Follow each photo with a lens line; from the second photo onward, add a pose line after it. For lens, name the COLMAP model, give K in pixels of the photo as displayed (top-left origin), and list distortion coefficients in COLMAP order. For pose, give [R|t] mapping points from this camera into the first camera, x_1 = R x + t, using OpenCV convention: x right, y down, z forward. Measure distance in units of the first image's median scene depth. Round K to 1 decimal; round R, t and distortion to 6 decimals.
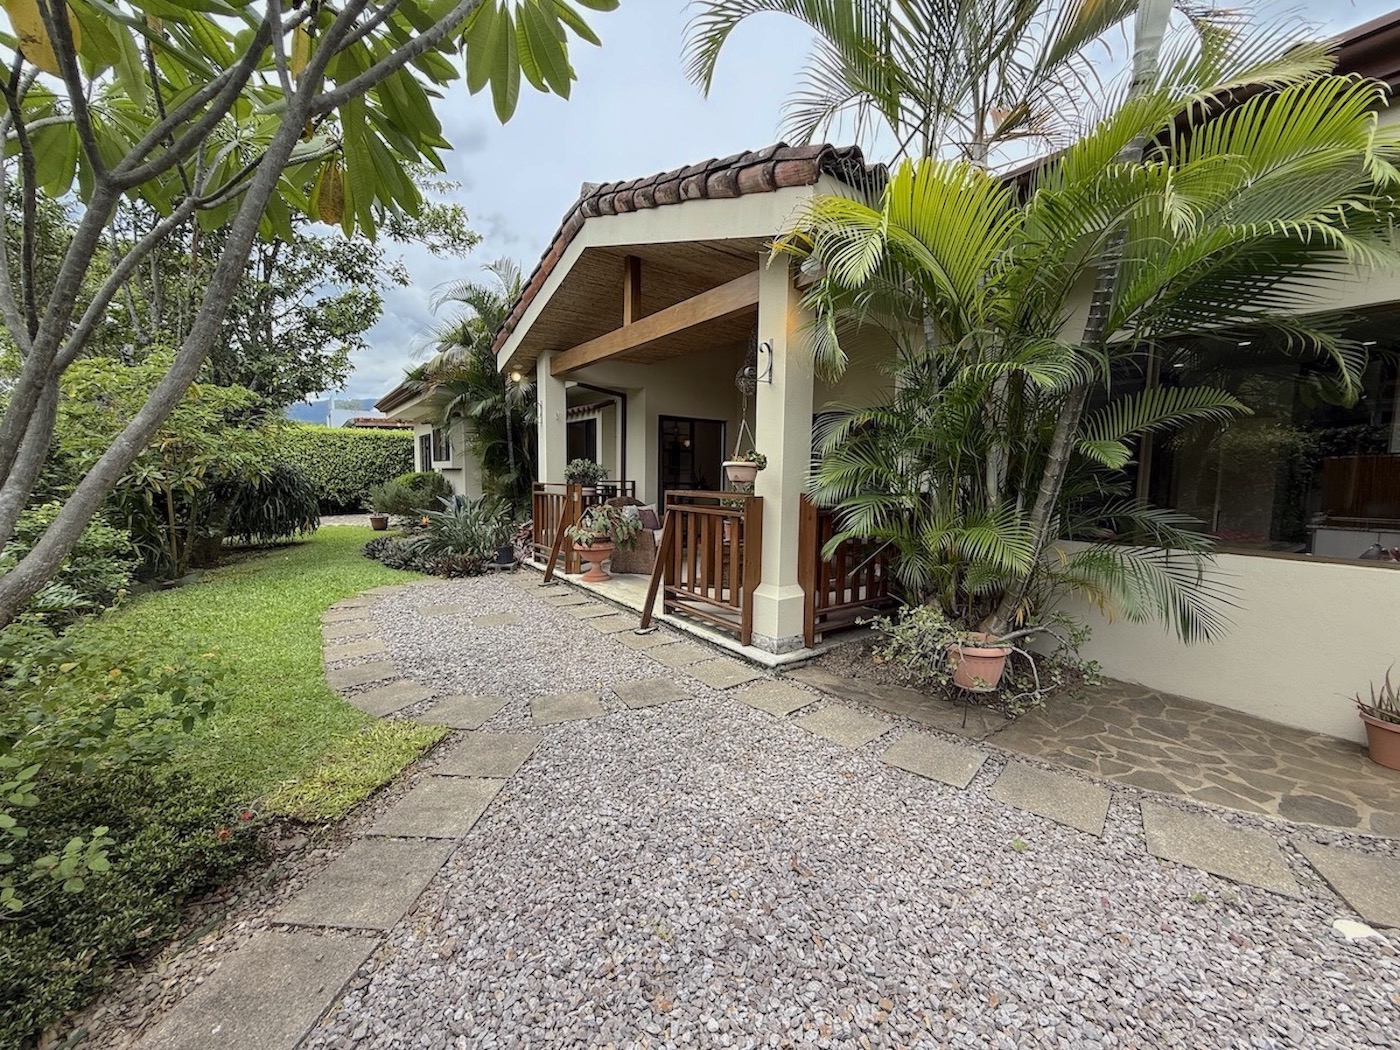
lens RADIAL K [[559.2, 0, 701.4], [0, 559.2, 524.9], [0, 0, 1]] dist [-0.005662, 0.001263]
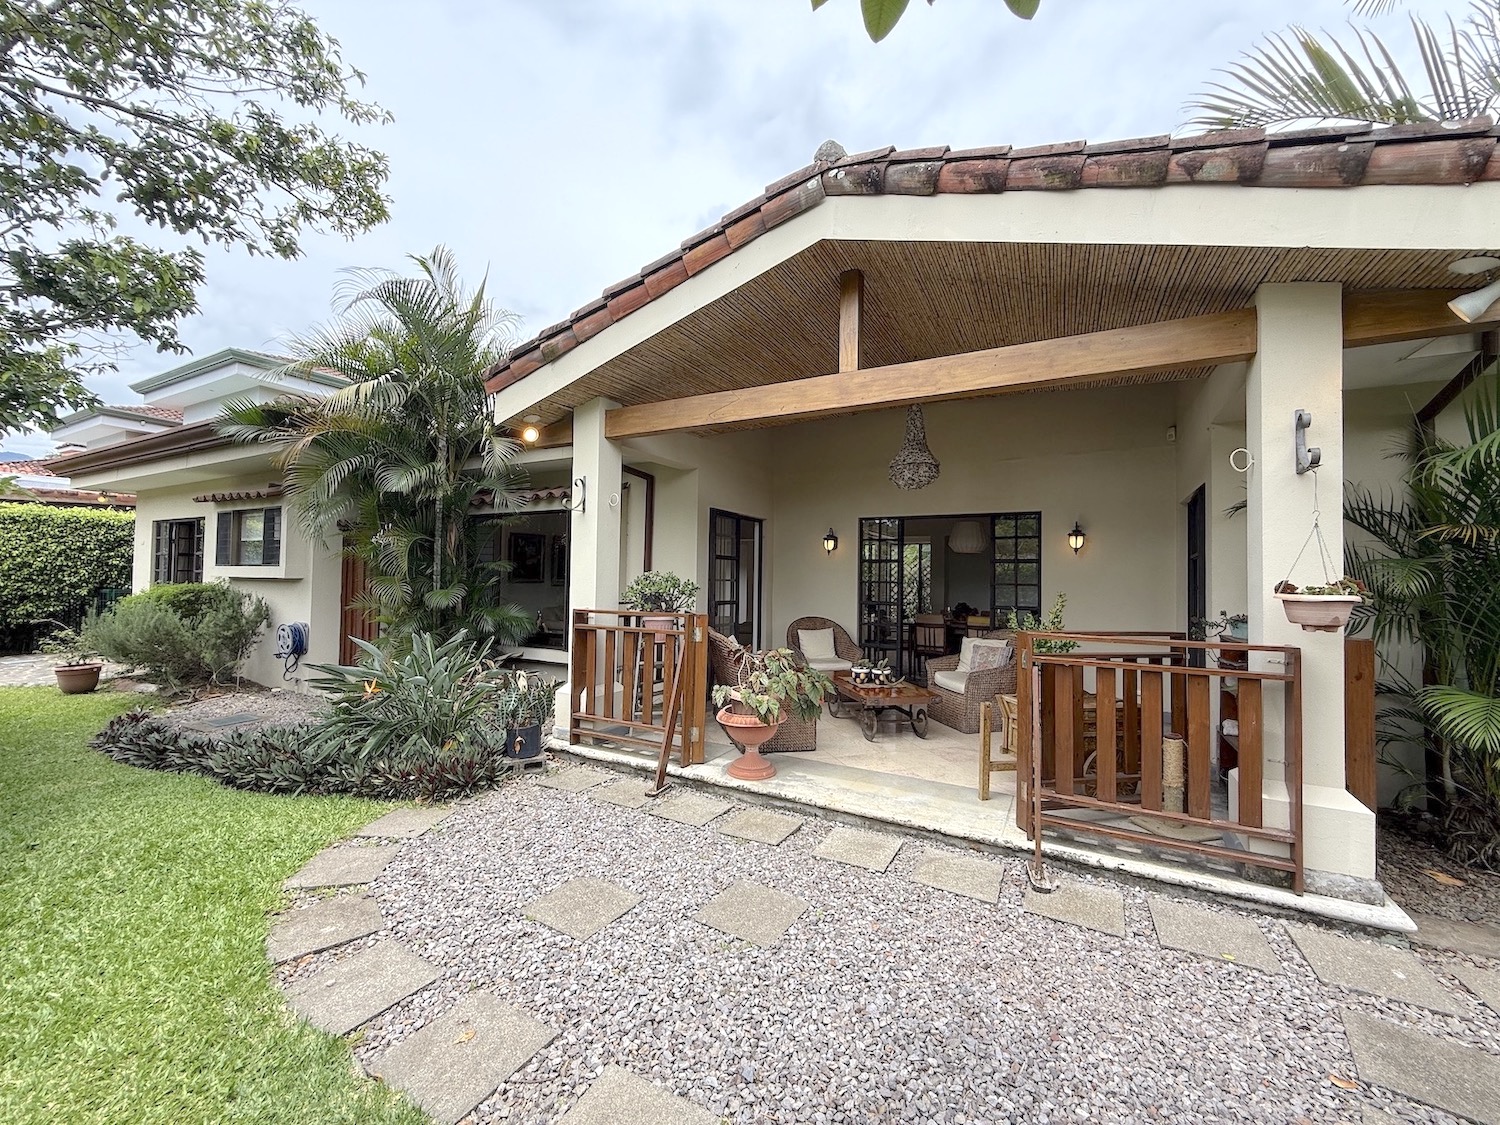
lens RADIAL K [[599.2, 0, 748.9], [0, 599.2, 562.4], [0, 0, 1]] dist [-0.005662, 0.001263]
pose [[0.906730, 0.014136, 0.421475, -0.417856], [0.034834, 0.993512, -0.108260, -0.052178], [-0.420271, 0.112844, 0.900355, 0.354934]]
